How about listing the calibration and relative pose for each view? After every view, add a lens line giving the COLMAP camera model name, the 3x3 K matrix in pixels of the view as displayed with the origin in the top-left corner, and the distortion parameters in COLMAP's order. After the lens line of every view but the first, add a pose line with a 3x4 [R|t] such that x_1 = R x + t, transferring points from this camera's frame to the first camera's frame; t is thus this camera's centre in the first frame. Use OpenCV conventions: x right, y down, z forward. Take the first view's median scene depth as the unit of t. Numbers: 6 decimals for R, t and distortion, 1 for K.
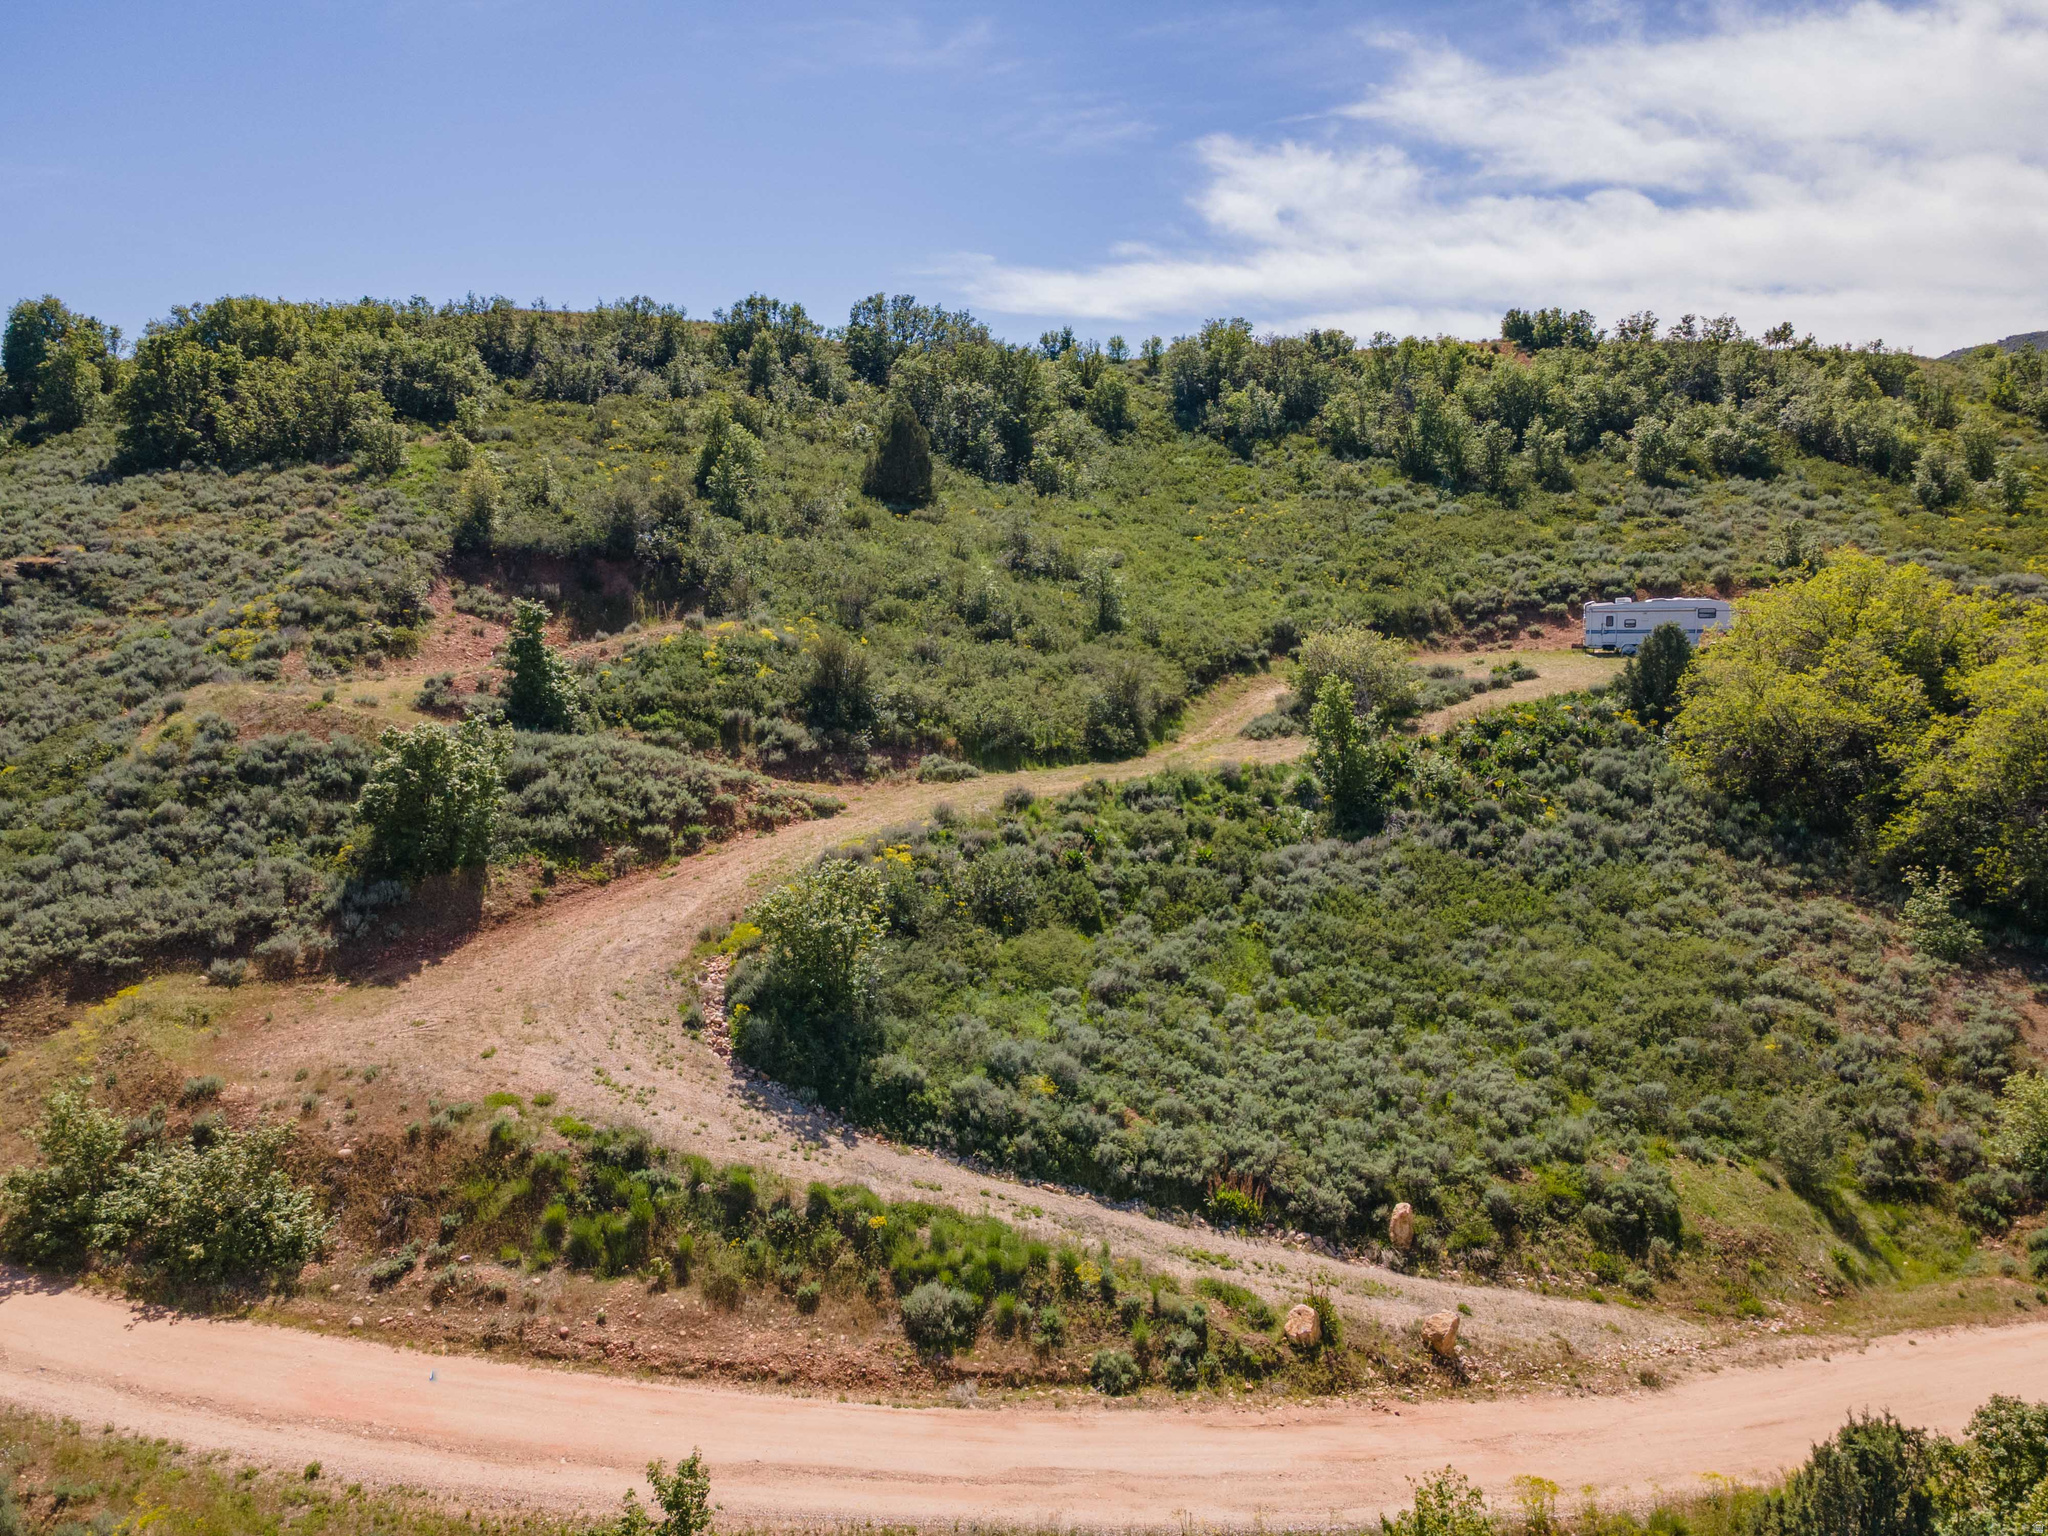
lens RADIAL K [[1502.7, 0, 1003.8], [0, 1502.7, 762.0], [0, 0, 1]] dist [-0.003347, 0.049834]
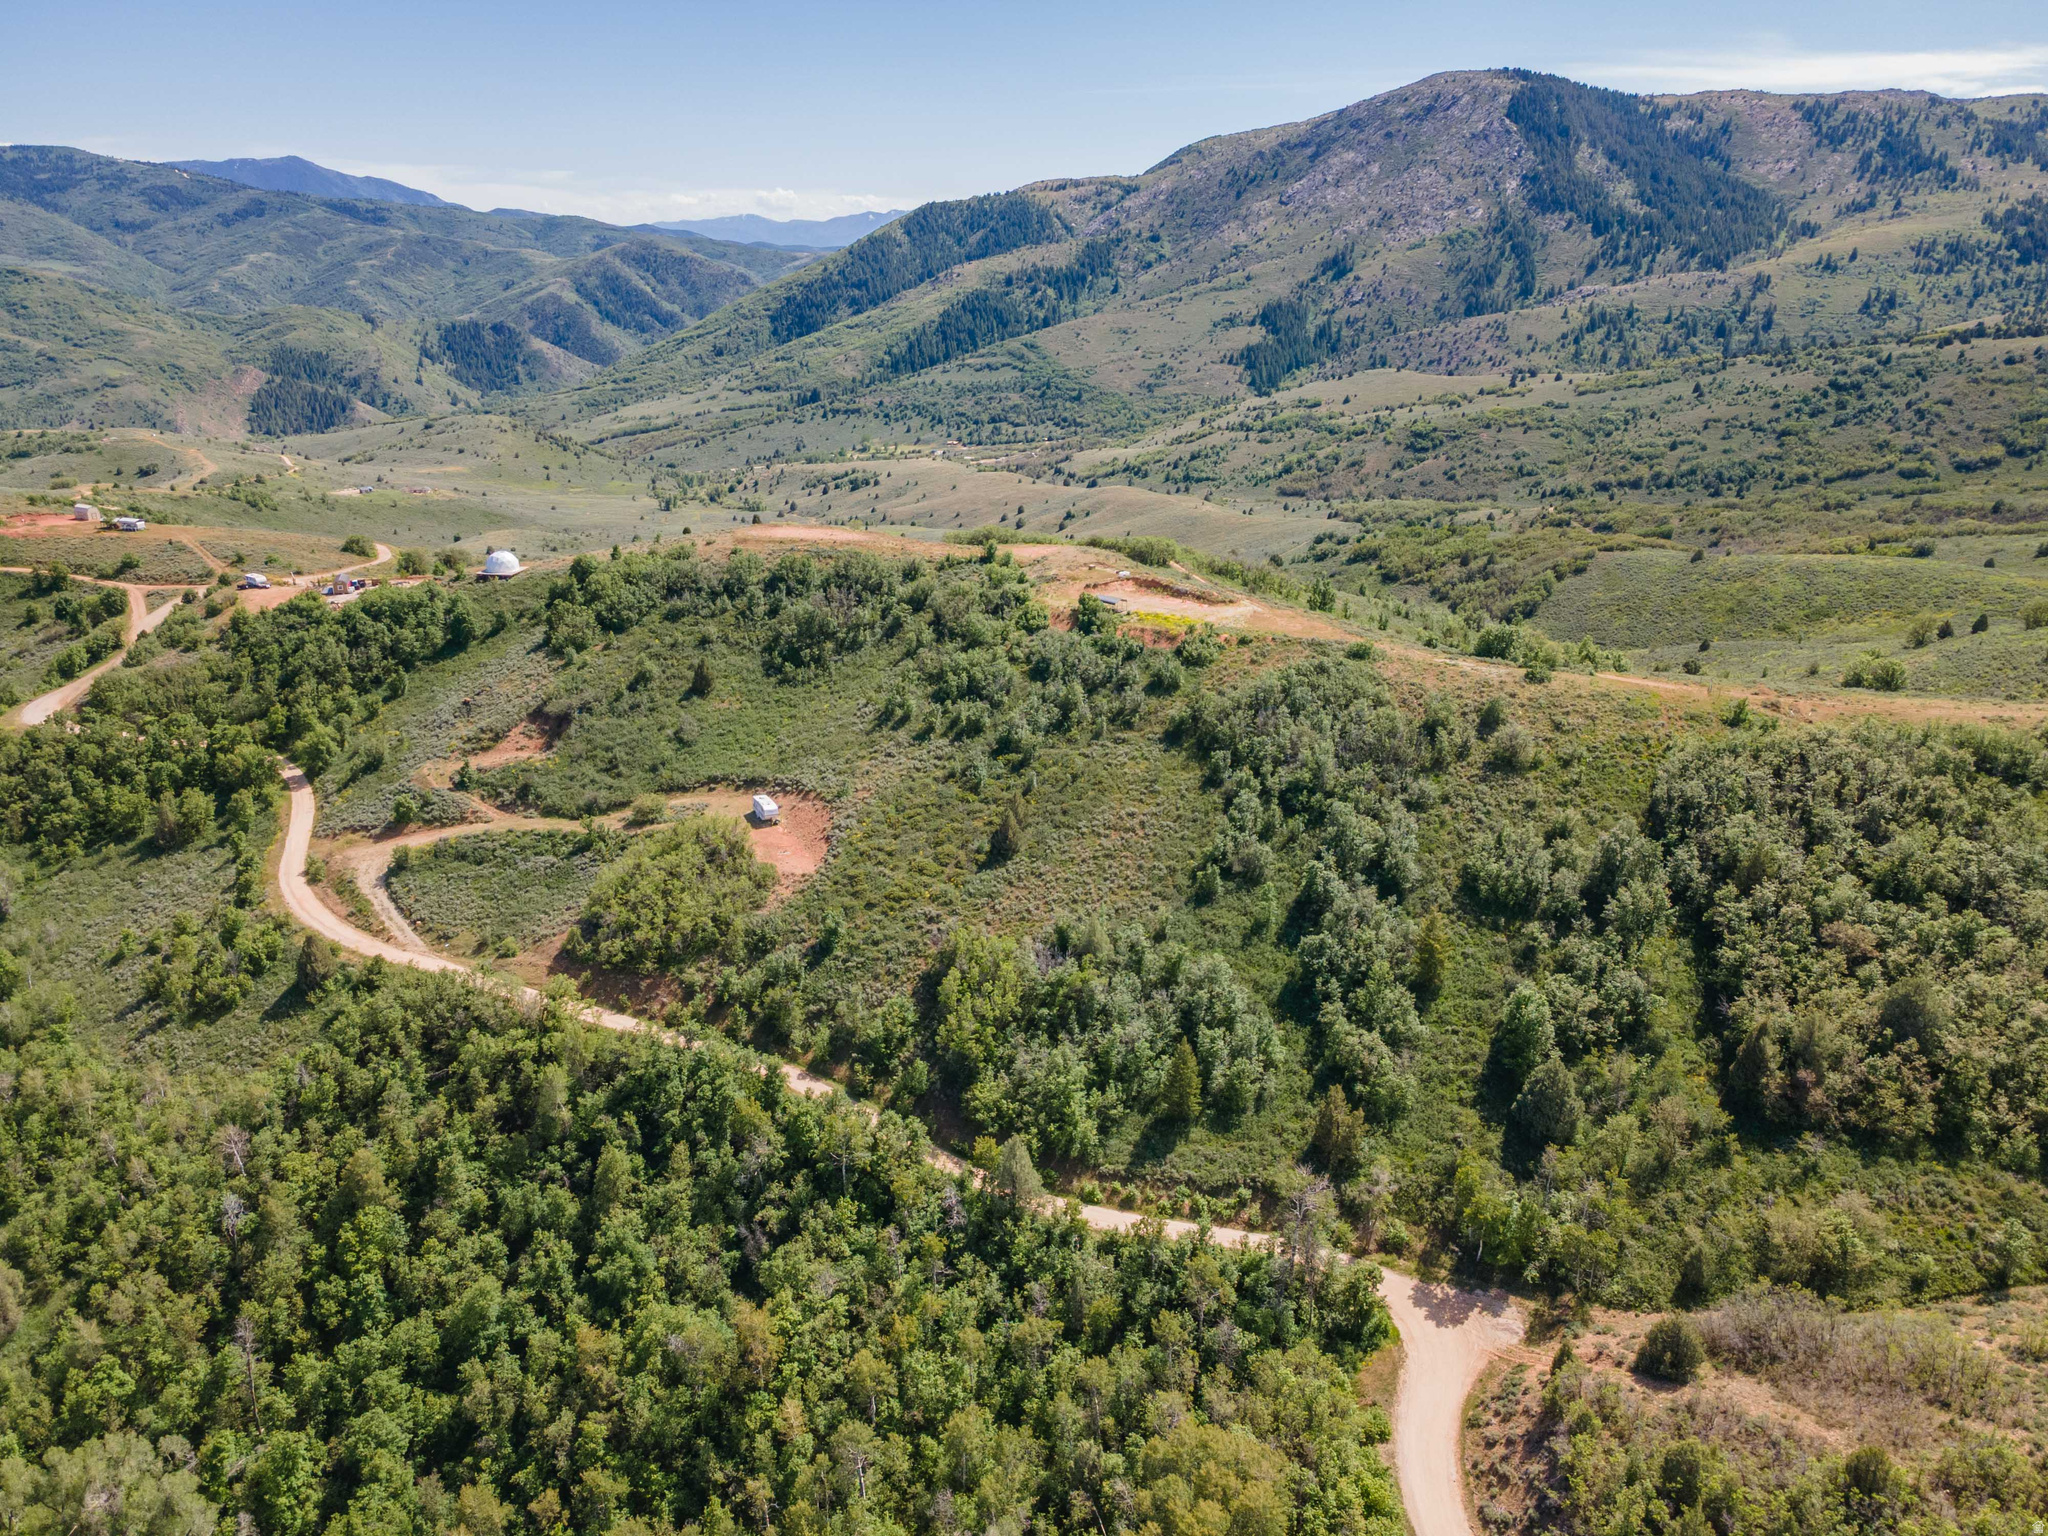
lens RADIAL K [[1493.7, 0, 1012.3], [0, 1493.7, 757.8], [0, 0, 1]] dist [0.021097, 0.033743]
pose [[0.730063, 0.220945, -0.646678, 4.389172], [-0.084910, 0.968287, 0.234969, -1.510406], [0.678085, -0.116633, 0.725671, -1.322612]]
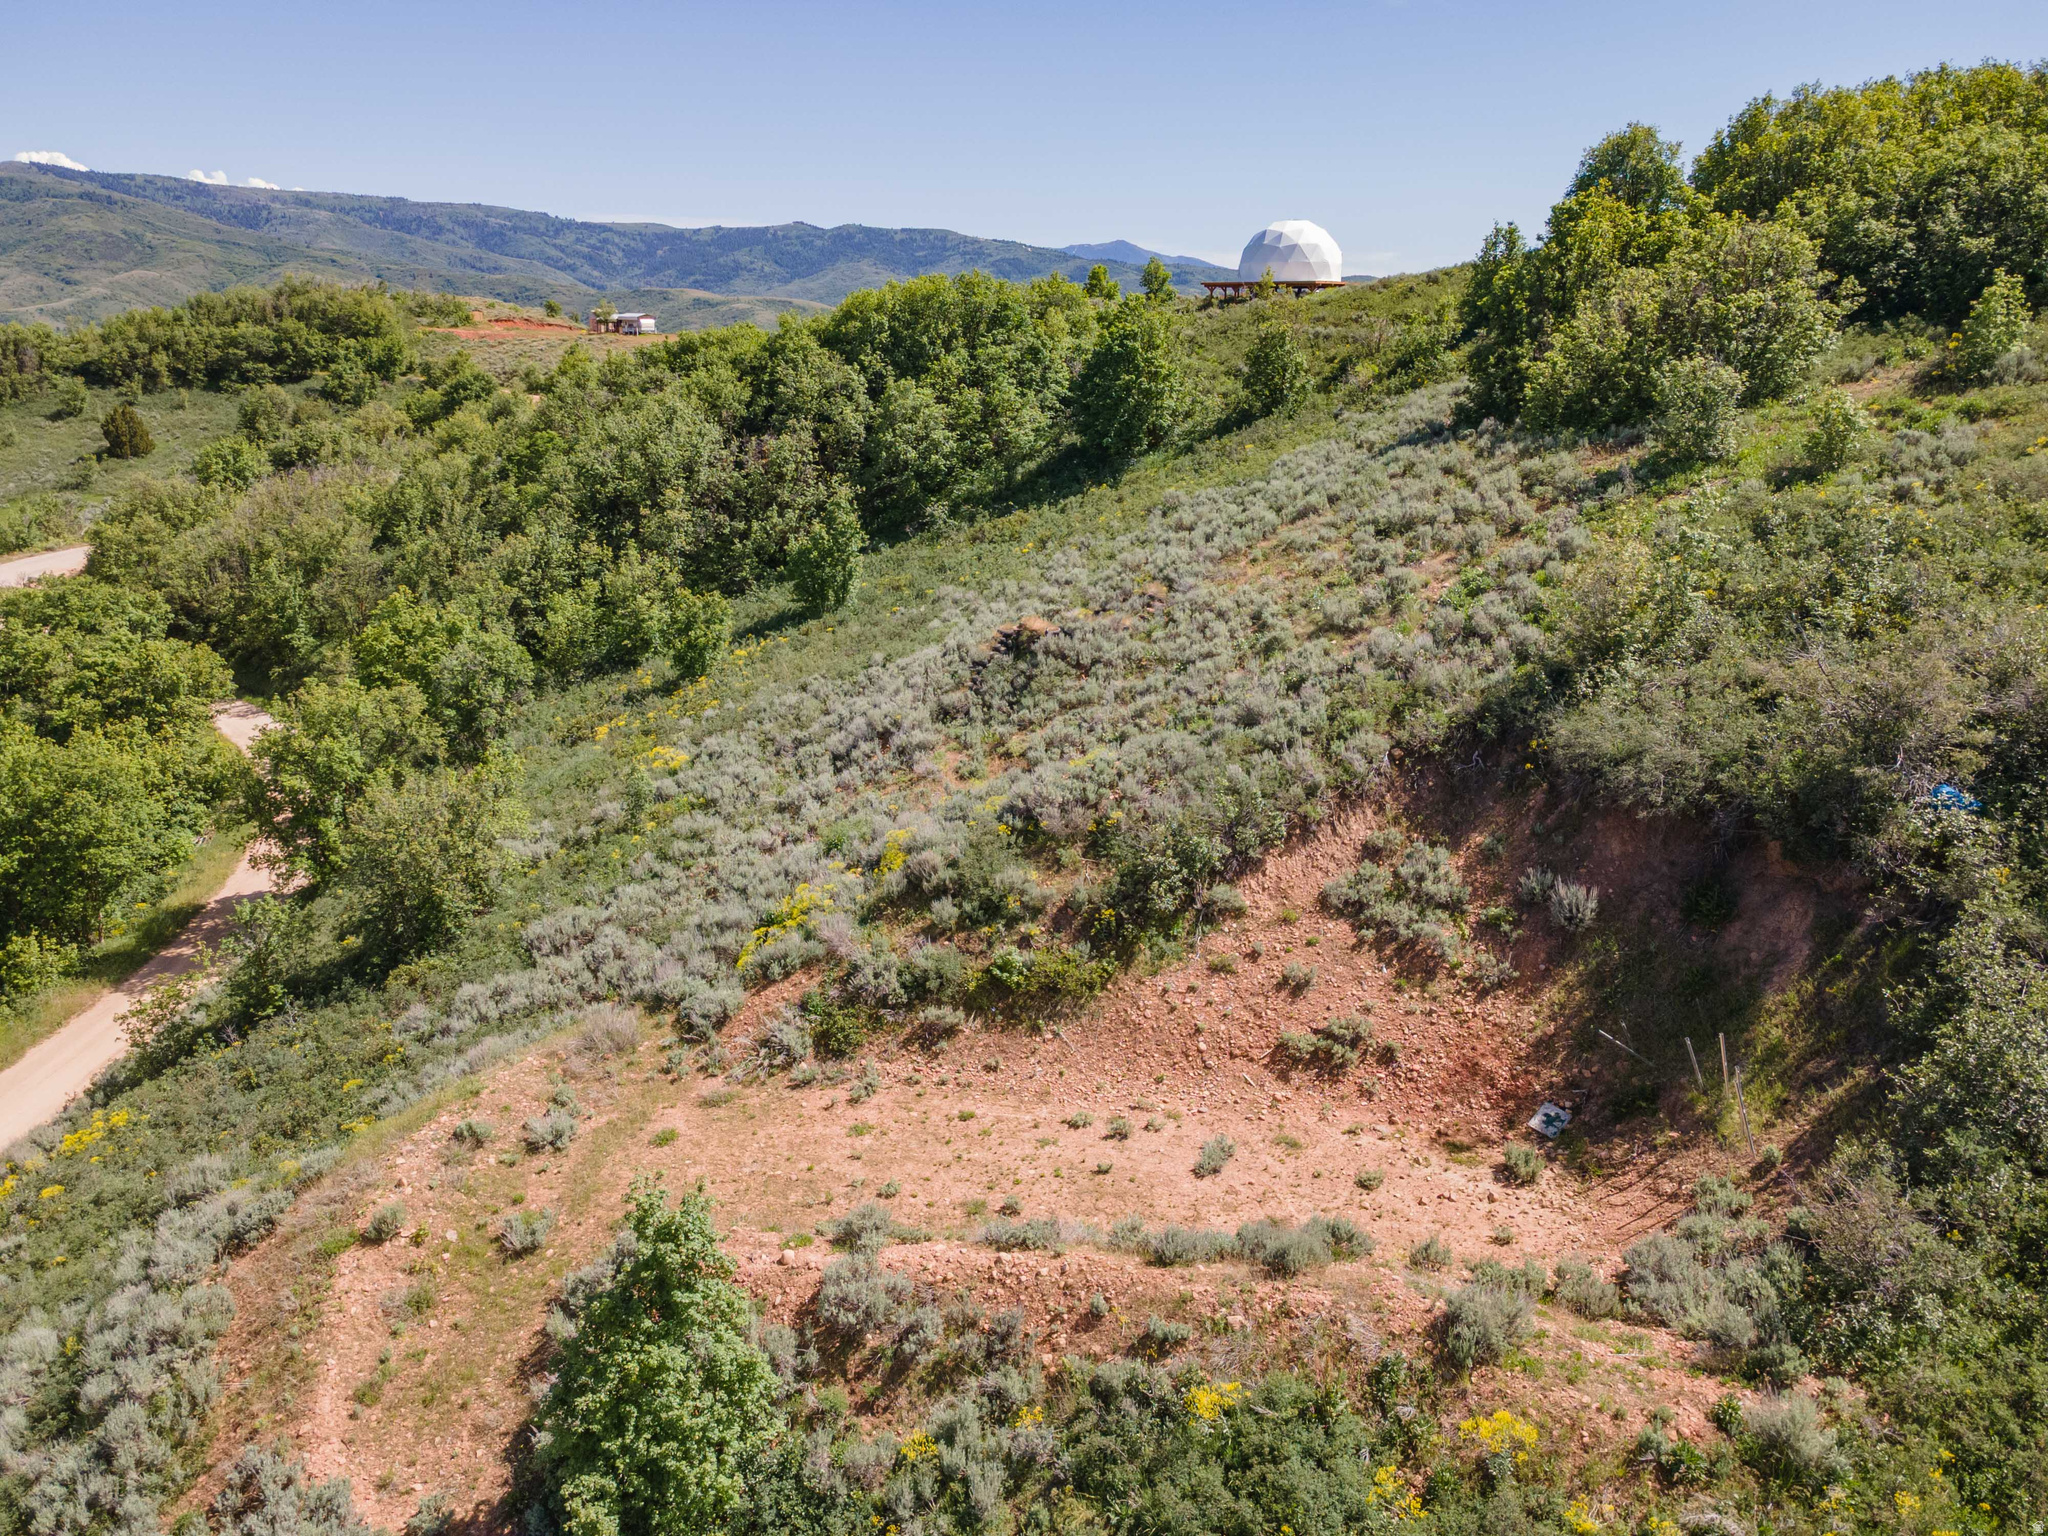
lens RADIAL K [[1493.7, 0, 1012.3], [0, 1493.7, 757.8], [0, 0, 1]] dist [0.021097, 0.033743]
pose [[0.327674, 0.266496, -0.906427, -0.006953], [-0.125158, 0.963183, 0.237938, -0.343113], [0.936464, 0.035481, 0.348964, 1.114620]]
